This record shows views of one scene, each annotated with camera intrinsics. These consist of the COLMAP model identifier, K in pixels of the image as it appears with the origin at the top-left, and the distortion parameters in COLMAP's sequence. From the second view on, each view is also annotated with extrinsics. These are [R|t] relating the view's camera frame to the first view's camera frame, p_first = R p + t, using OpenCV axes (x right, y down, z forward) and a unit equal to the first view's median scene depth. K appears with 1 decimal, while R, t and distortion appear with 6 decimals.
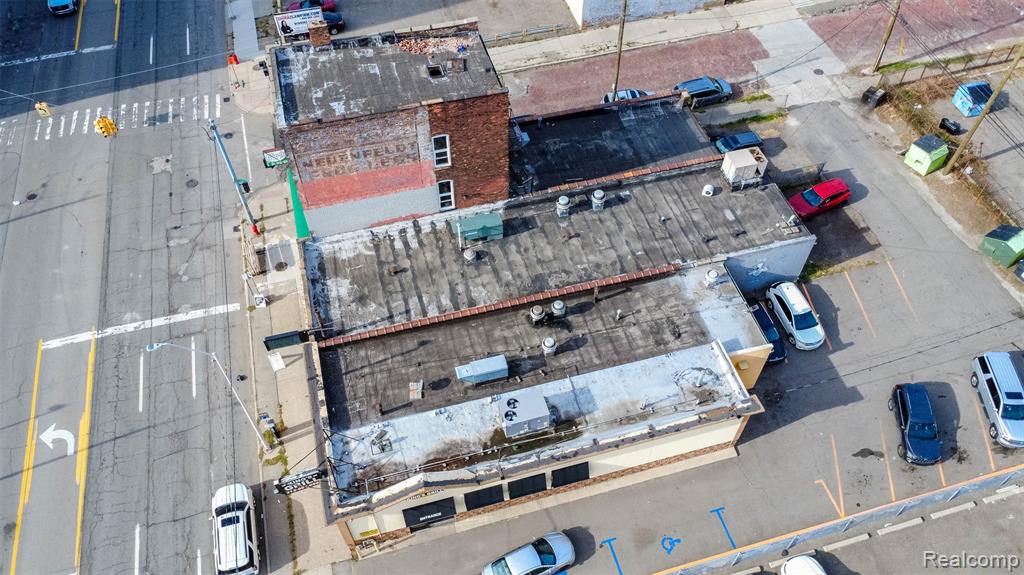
lens RADIAL K [[773.2, 0, 512.0], [0, 773.2, 287.5], [0, 0, 1]] dist [-0.003804, -0.001588]
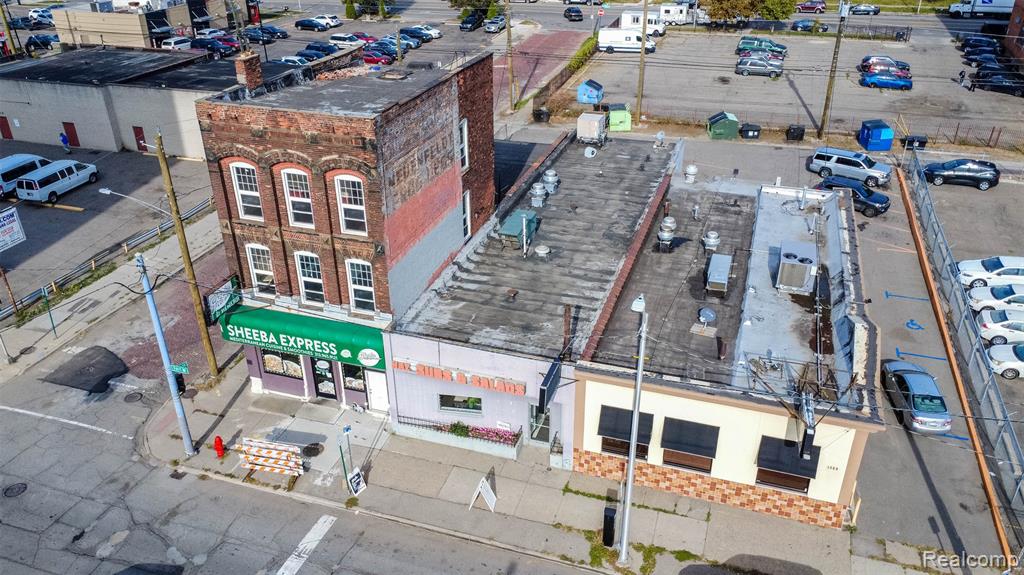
lens RADIAL K [[773.2, 0, 512.0], [0, 773.2, 287.5], [0, 0, 1]] dist [-0.003804, -0.001588]
pose [[0.558229, -0.396065, 0.729049, -0.669096], [0.654218, 0.750543, -0.093189, 0.040854], [-0.510274, 0.528978, 0.678088, 0.474710]]
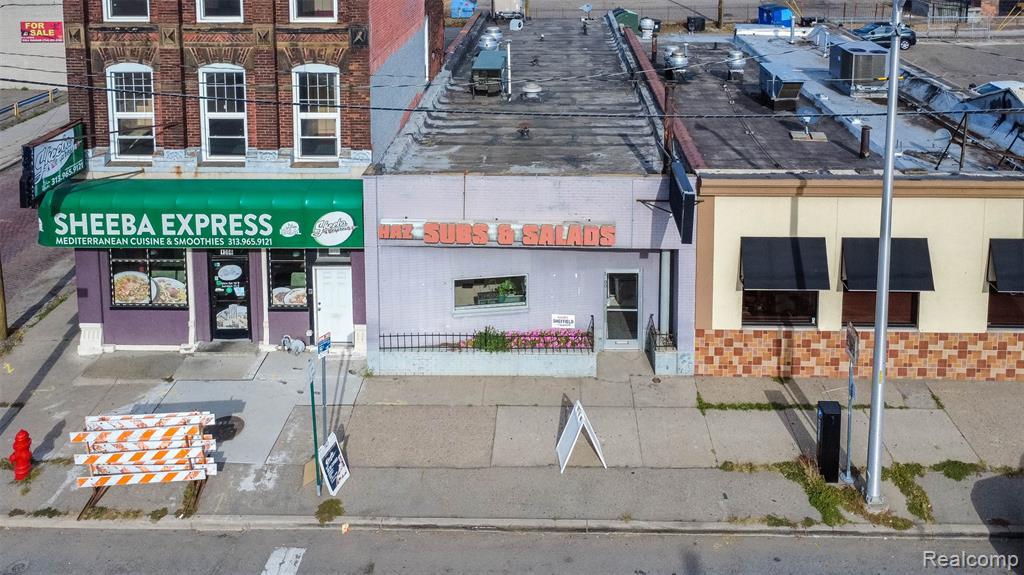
lens RADIAL K [[784.7, 0, 540.4], [0, 784.7, -28.0], [0, 0, 1]] dist [0.001789, -0.002080]
pose [[0.287012, -0.087305, 0.953940, -0.617034], [0.746663, 0.644237, -0.165688, 0.004370], [-0.600098, 0.759827, 0.250091, 0.756380]]
